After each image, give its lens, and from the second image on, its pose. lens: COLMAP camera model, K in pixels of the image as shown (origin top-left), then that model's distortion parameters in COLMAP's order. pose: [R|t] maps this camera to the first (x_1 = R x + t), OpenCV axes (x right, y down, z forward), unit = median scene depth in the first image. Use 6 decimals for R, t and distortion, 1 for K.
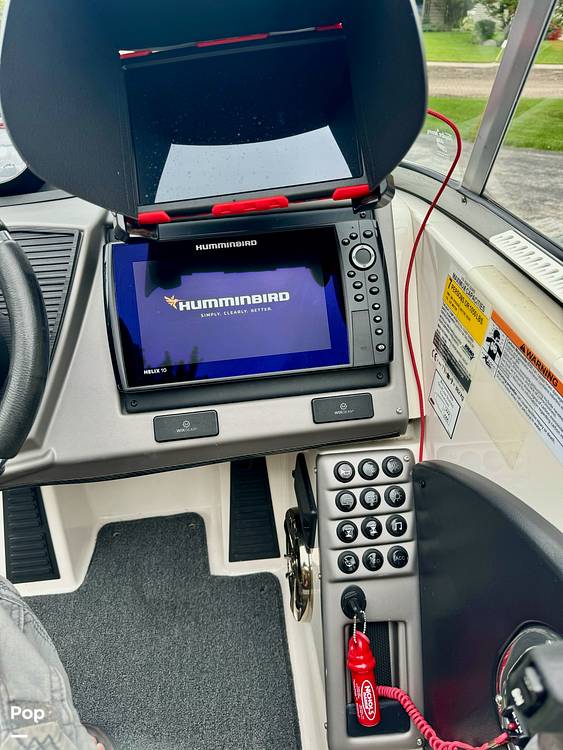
lens RADIAL K [[527.5, 0, 275.8], [0, 527.5, 379.7], [0, 0, 1]] dist [0.147266, -0.215086]
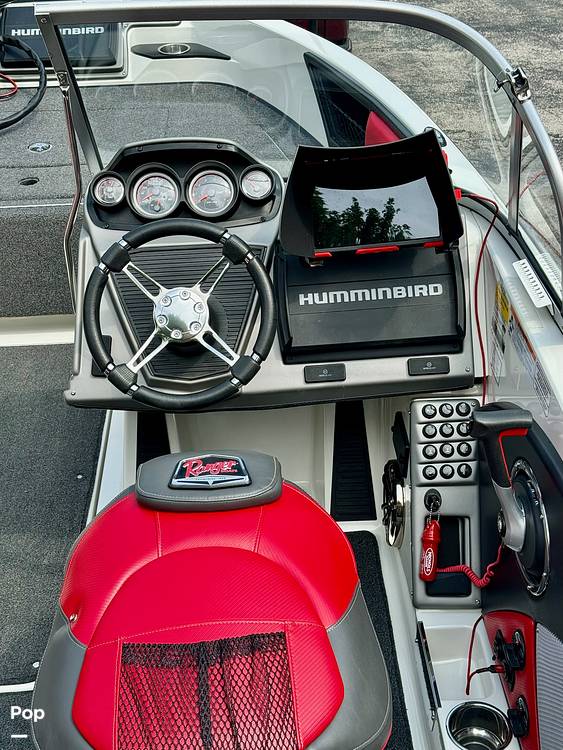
lens RADIAL K [[1175.2, 0, 281.5], [0, 1175.2, 375.0], [0, 0, 1]] dist [0.198425, 0.079941]
pose [[0.996701, 0.032634, -0.074315, -0.040693], [-0.038876, 0.995694, -0.084153, 0.383923], [0.071249, 0.086765, 0.993678, -2.396816]]
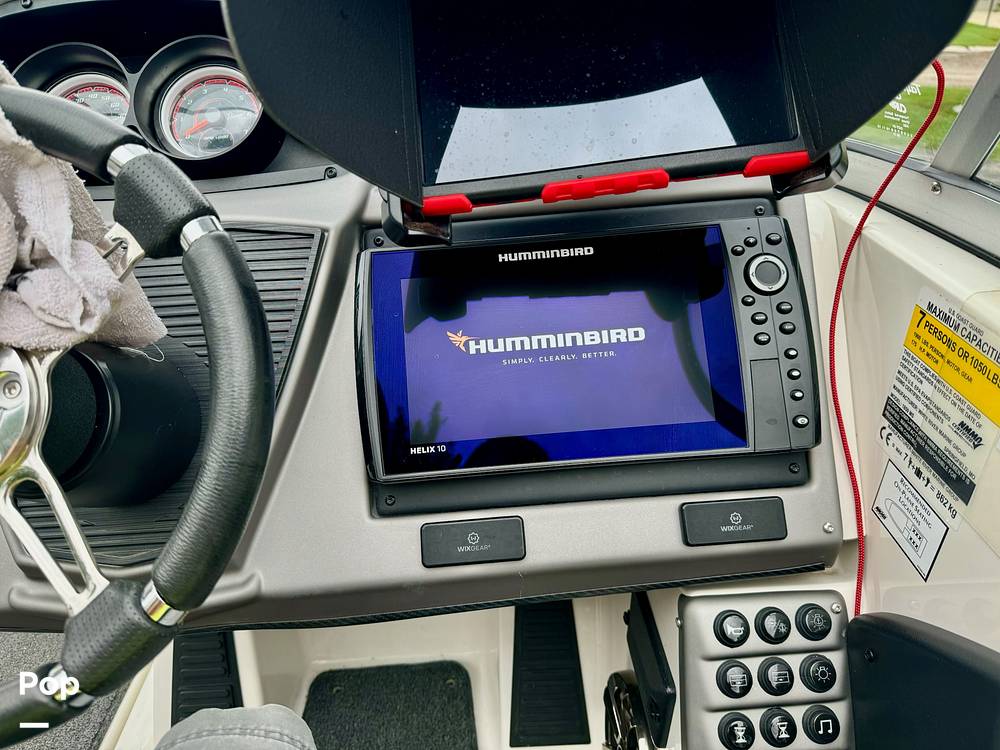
lens RADIAL K [[703.3, 0, 507.2], [0, 703.3, 380.3], [0, 0, 1]] dist [0.147266, -0.215086]
pose [[0.998445, 0.022043, -0.051209, -0.091271], [-0.026903, 0.994995, -0.096234, -0.019339], [0.048831, 0.097462, 0.994041, 0.170192]]
